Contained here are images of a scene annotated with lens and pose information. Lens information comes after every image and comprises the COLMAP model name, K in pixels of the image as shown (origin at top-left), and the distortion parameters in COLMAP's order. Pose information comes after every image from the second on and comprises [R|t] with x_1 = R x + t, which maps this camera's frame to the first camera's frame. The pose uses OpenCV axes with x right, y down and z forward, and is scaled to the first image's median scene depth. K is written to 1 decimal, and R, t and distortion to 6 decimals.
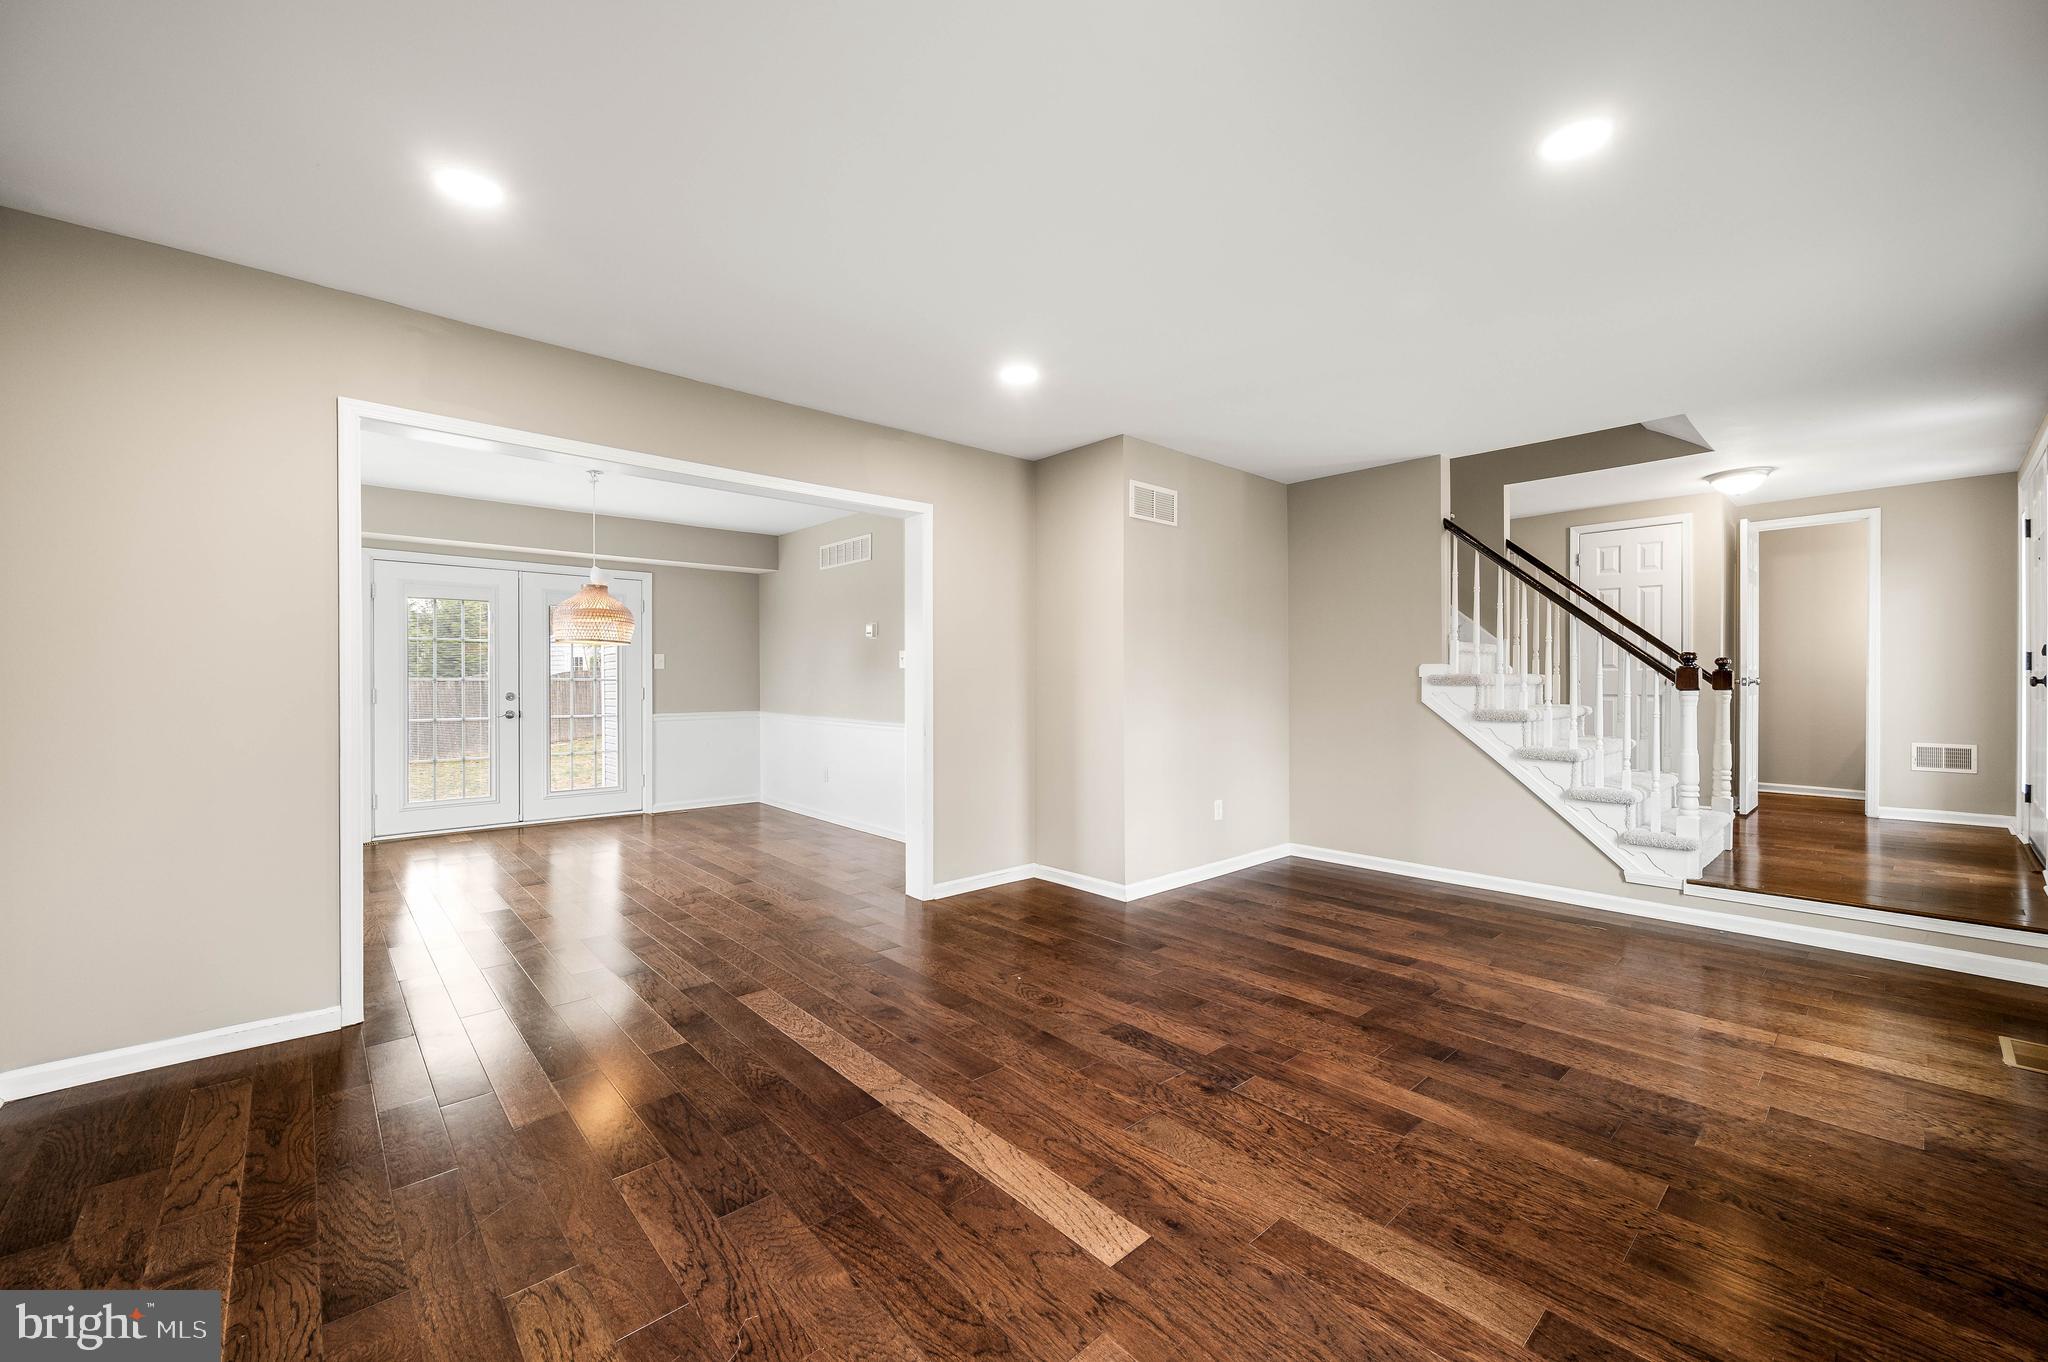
lens RADIAL K [[802.3, 0, 1018.4], [0, 802.3, 681.0], [0, 0, 1]] dist [-0.002175, 0.000263]
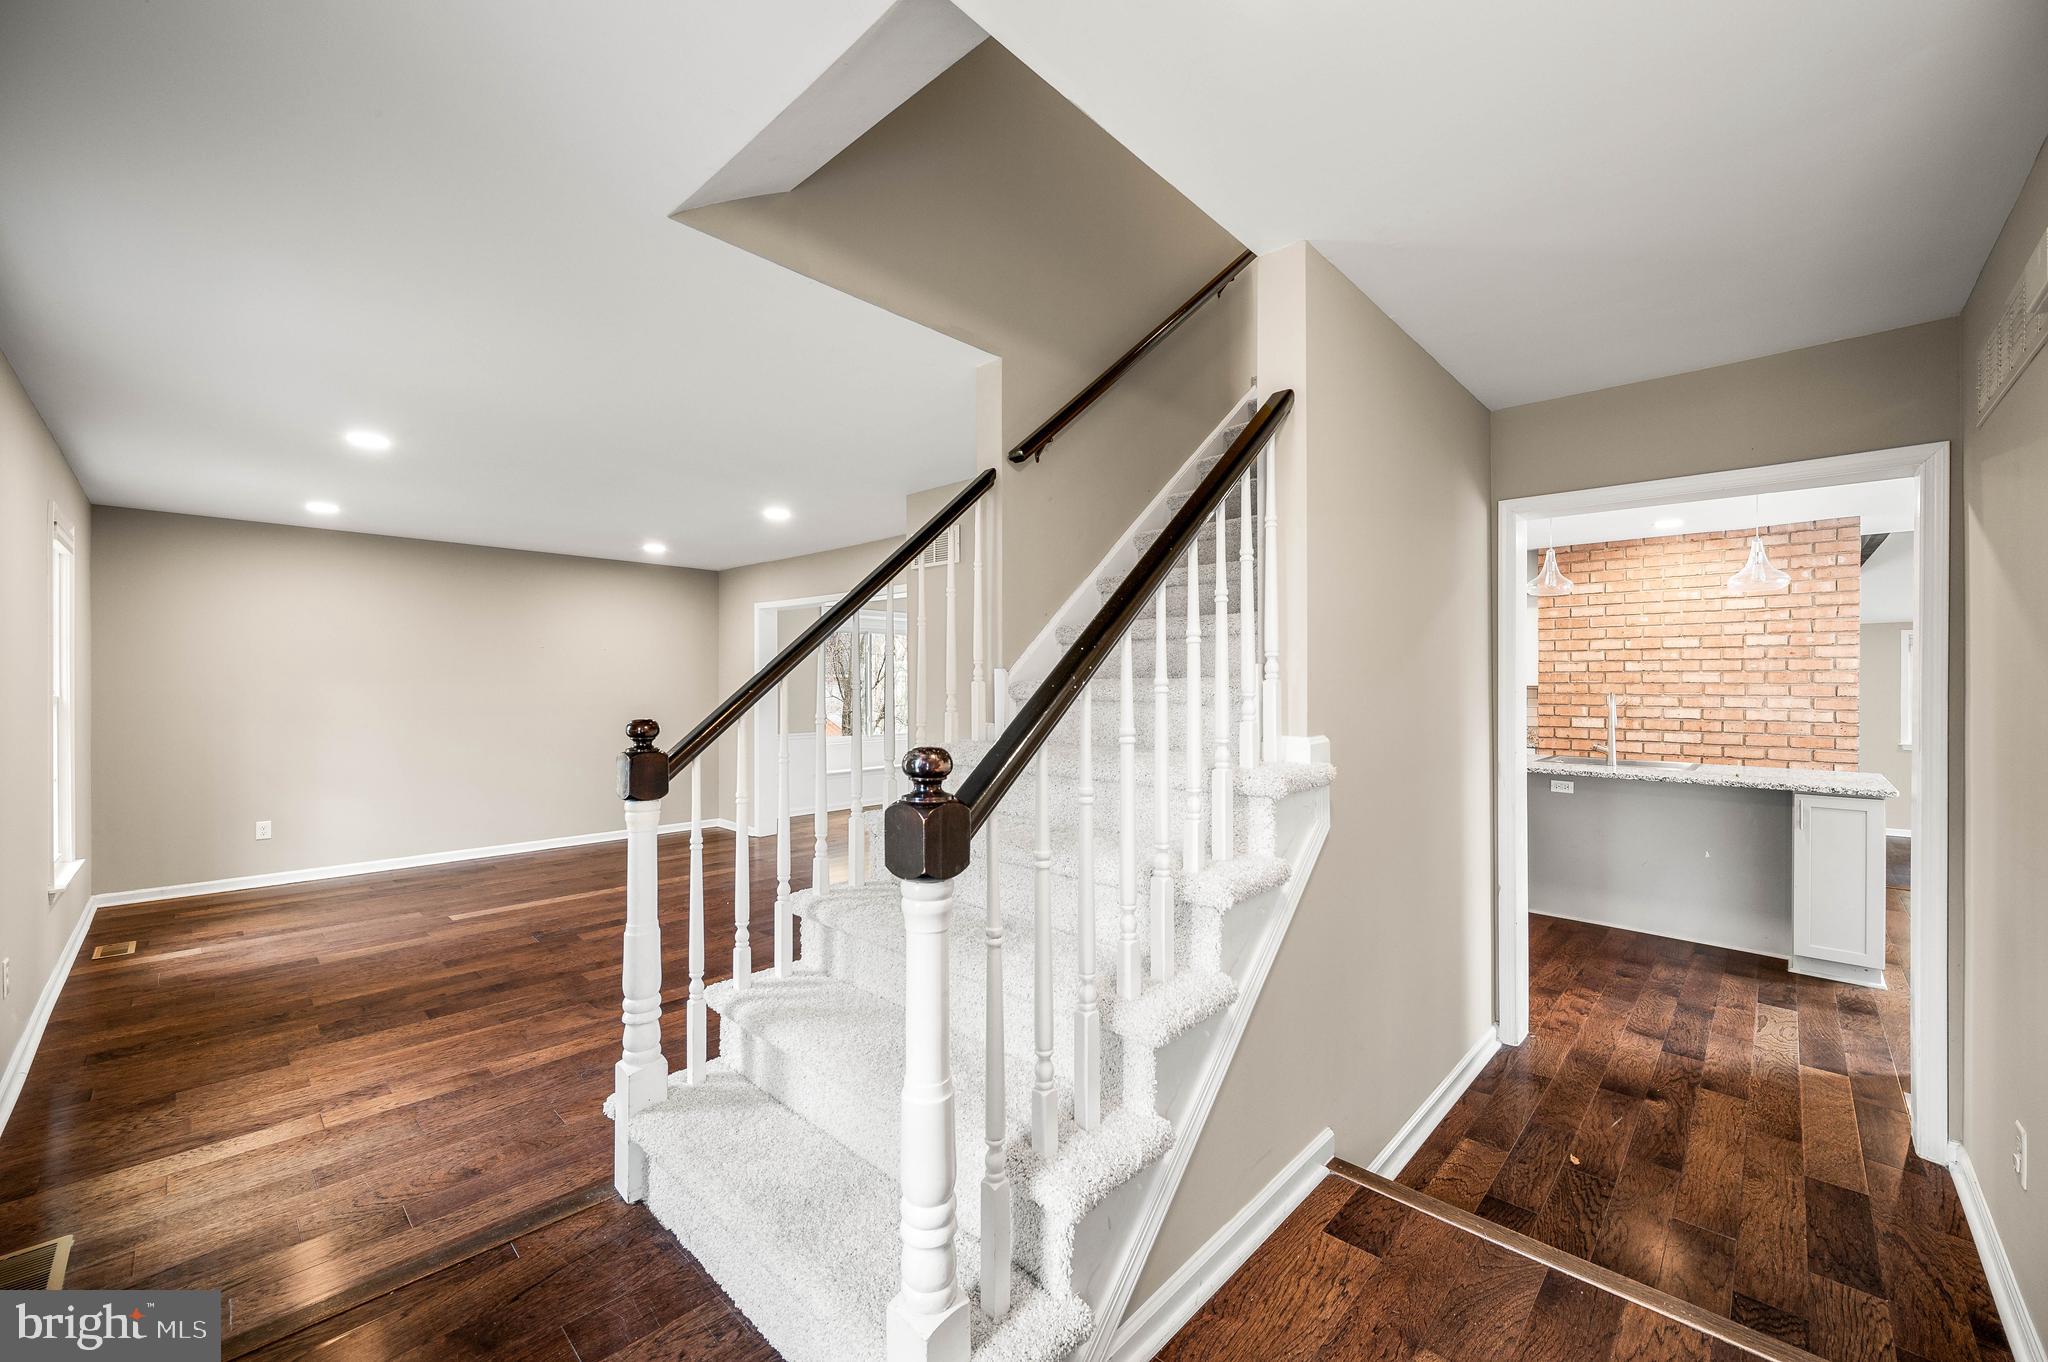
lens RADIAL K [[802.3, 0, 1022.3], [0, 802.3, 683.2], [0, 0, 1]] dist [-0.002175, 0.000263]
pose [[0.077381, -0.001793, -0.997000, 2.061424], [-0.004105, 0.999989, -0.002117, -0.081041], [0.996993, 0.004257, 0.077373, 1.843303]]
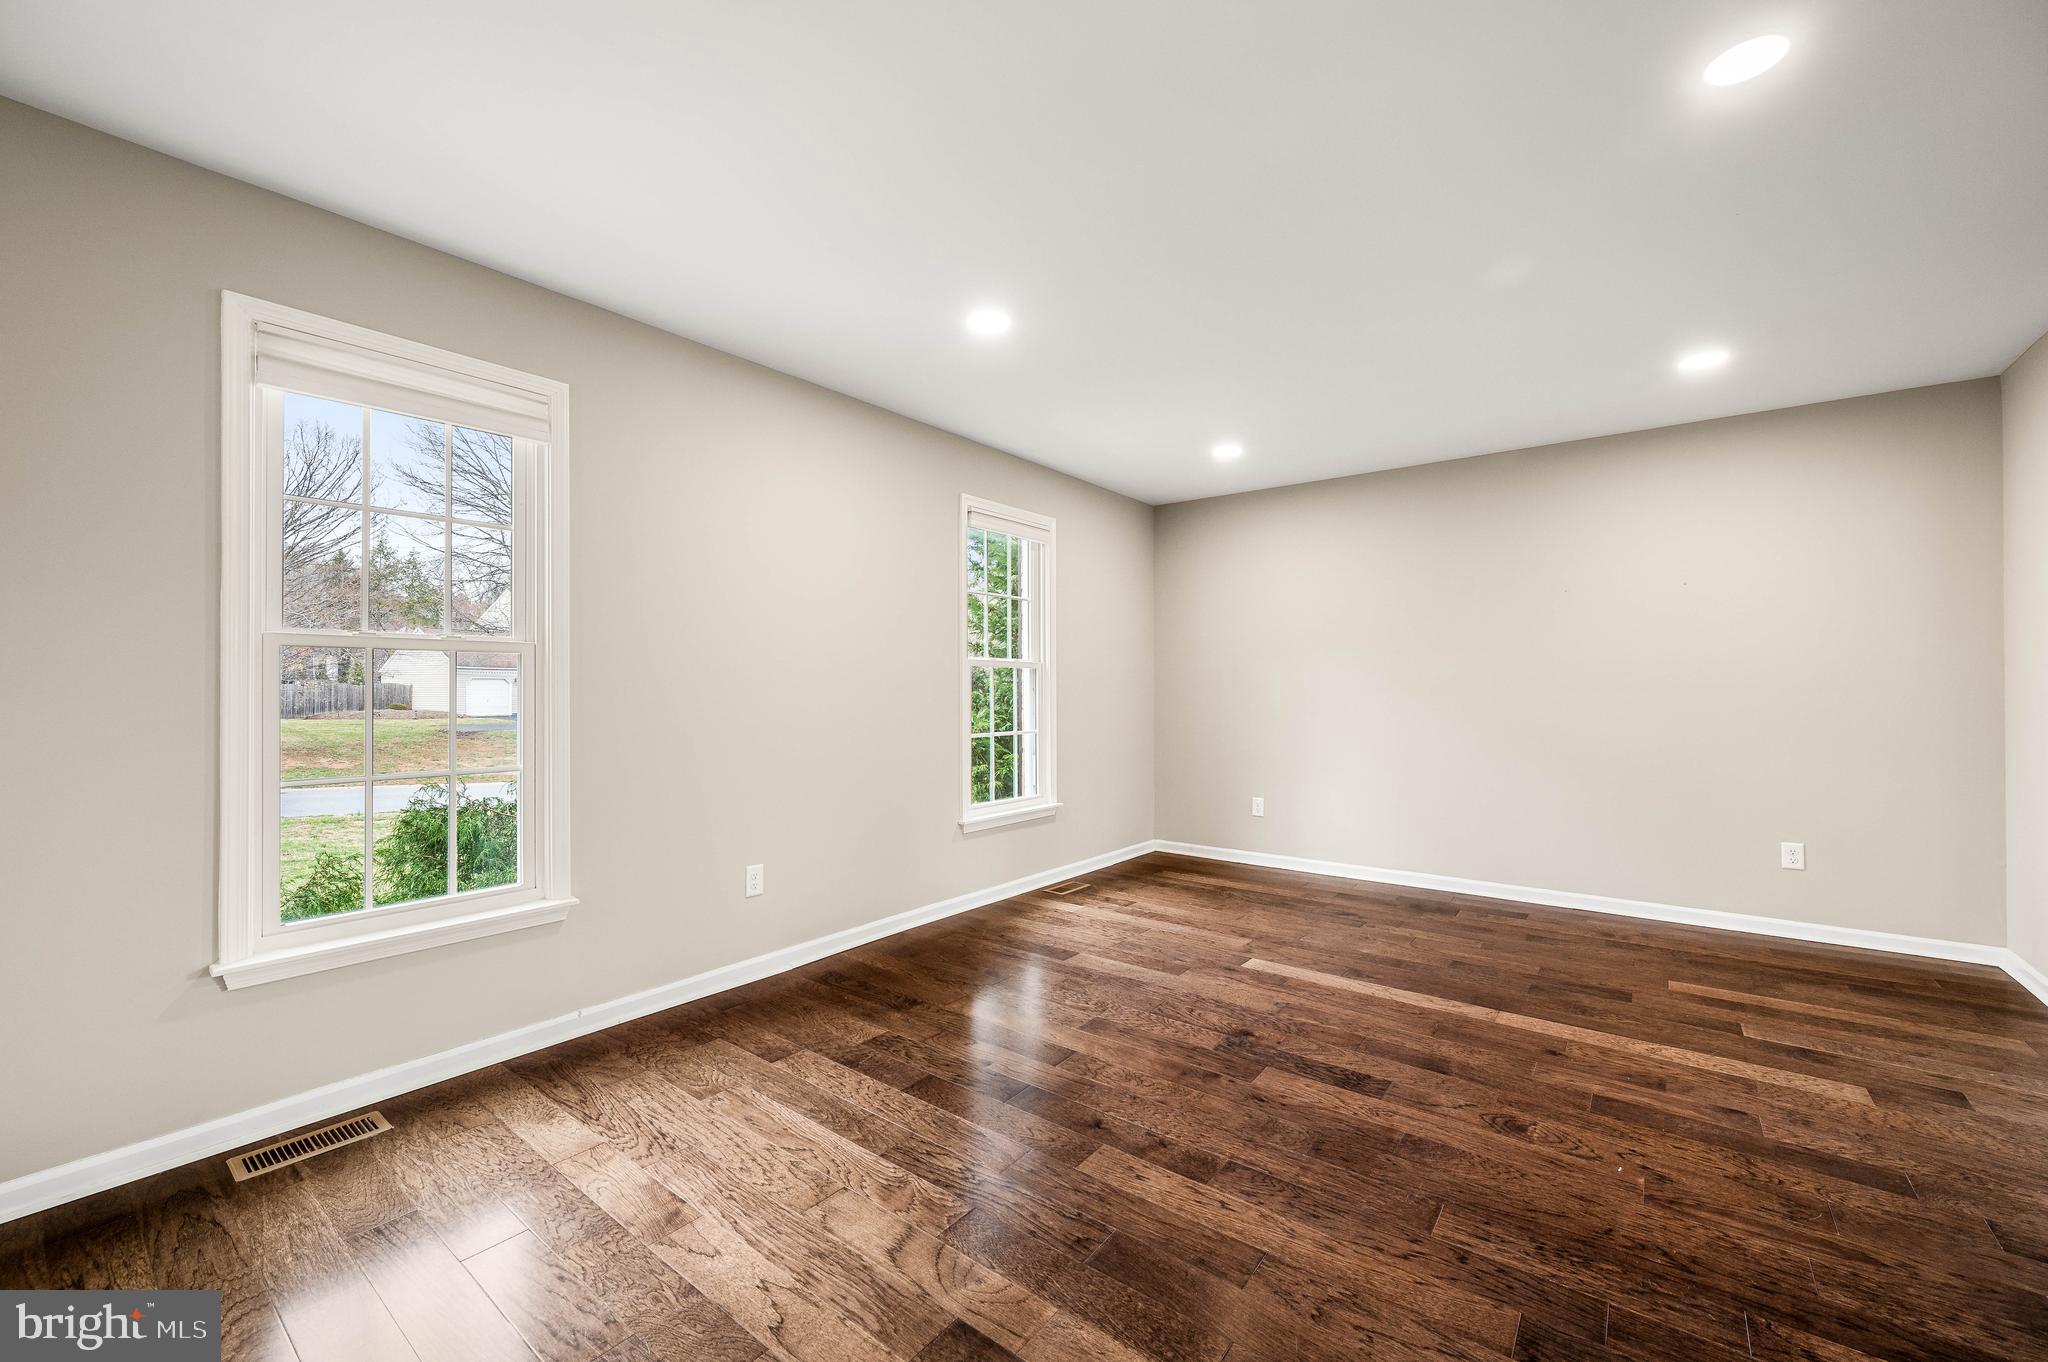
lens RADIAL K [[802.3, 0, 1029.2], [0, 802.3, 683.3], [0, 0, 1]] dist [-0.002175, 0.000263]
pose [[-0.982573, -0.000740, -0.185875, 0.701528], [-0.000277, 0.999997, -0.002517, 0.004111], [0.185876, -0.002422, -0.982570, 1.915712]]
